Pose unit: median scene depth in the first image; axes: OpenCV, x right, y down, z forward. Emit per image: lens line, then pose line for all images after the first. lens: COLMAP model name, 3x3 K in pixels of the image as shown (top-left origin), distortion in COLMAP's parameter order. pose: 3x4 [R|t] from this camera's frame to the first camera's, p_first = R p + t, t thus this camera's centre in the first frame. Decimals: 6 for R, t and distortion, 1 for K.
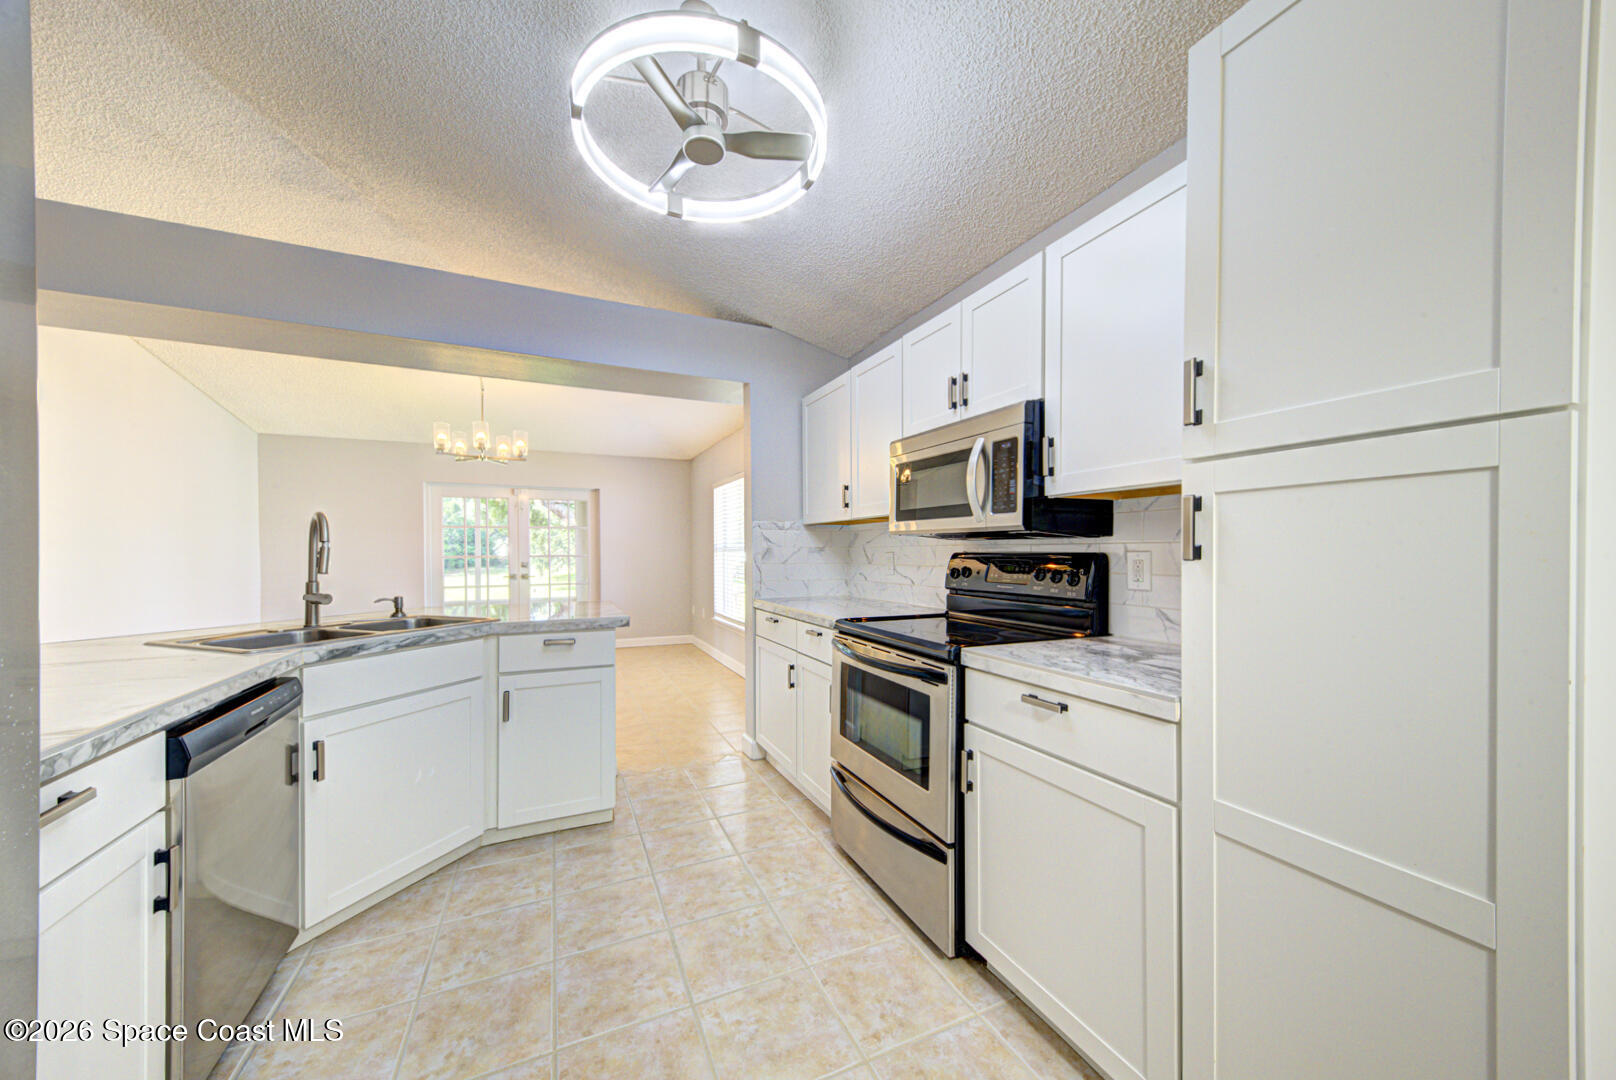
lens RADIAL K [[572.5, 0, 804.7], [0, 572.5, 556.6], [0, 0, 1]] dist [0.024329, -0.000195]
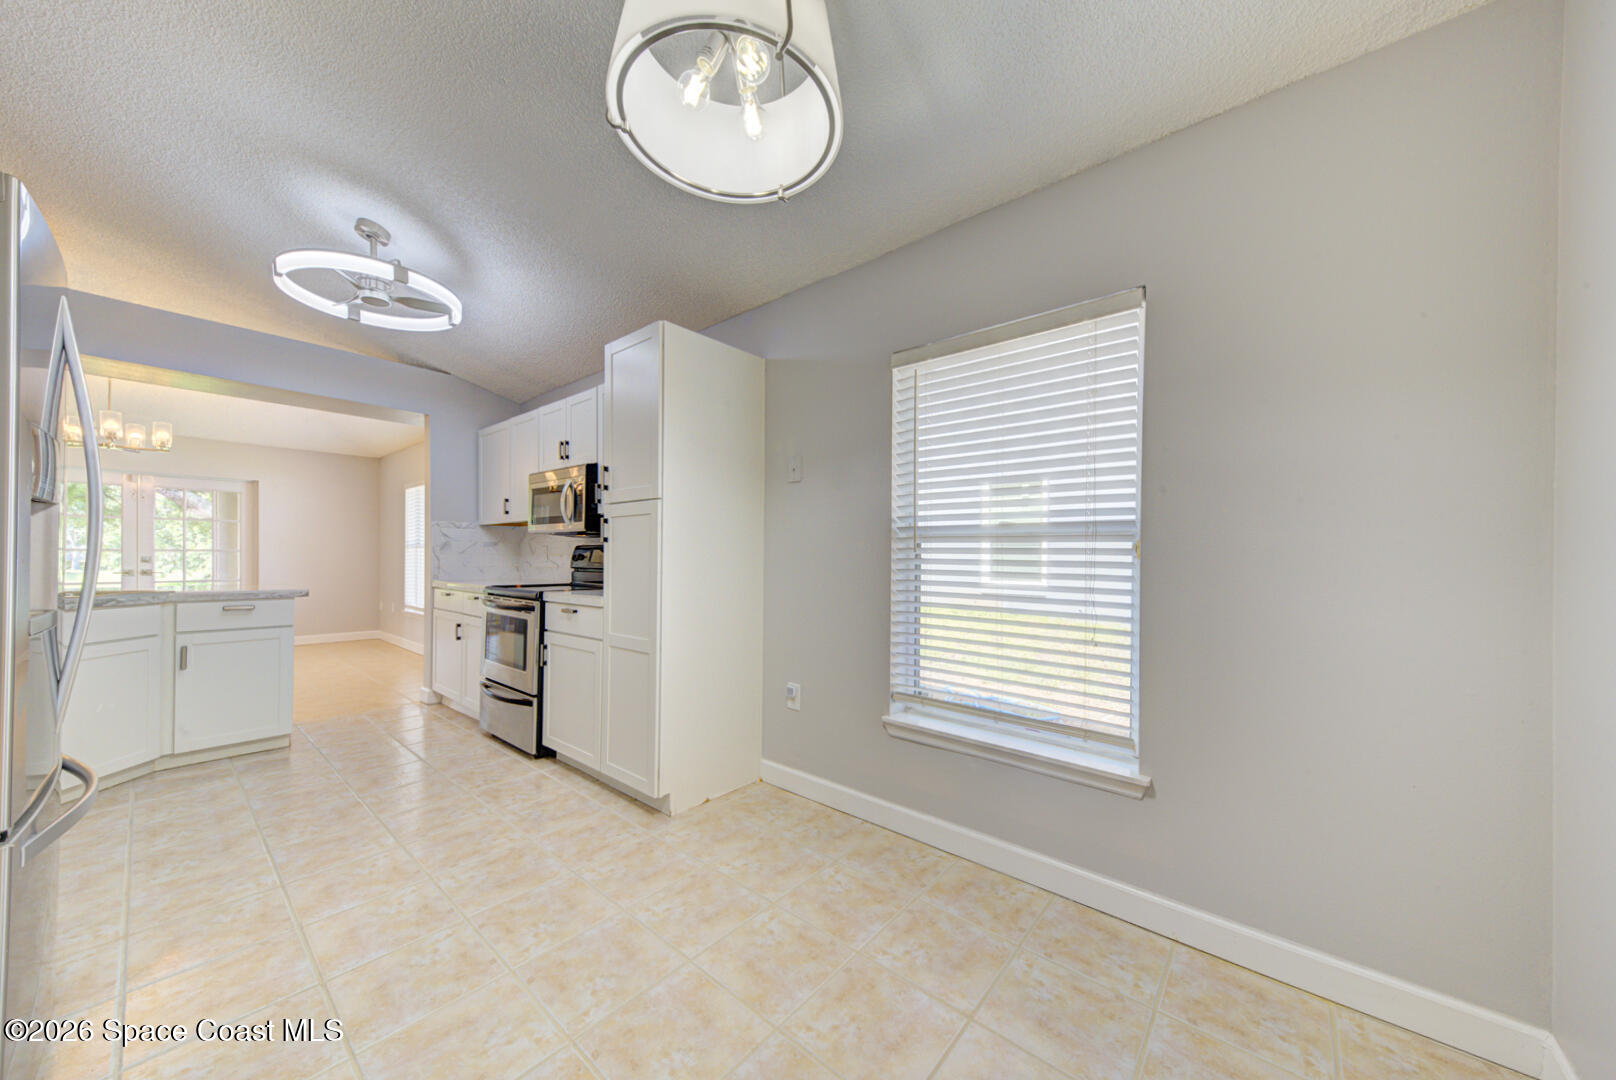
lens RADIAL K [[556.2, 0, 806.6], [0, 556.2, 557.7], [0, 0, 1]] dist [0.020009, -0.000401]
pose [[0.902907, 0.008435, 0.429753, 0.205754], [-0.005059, 0.999947, -0.008996, 0.045146], [-0.429806, 0.005949, 0.902902, -0.810691]]
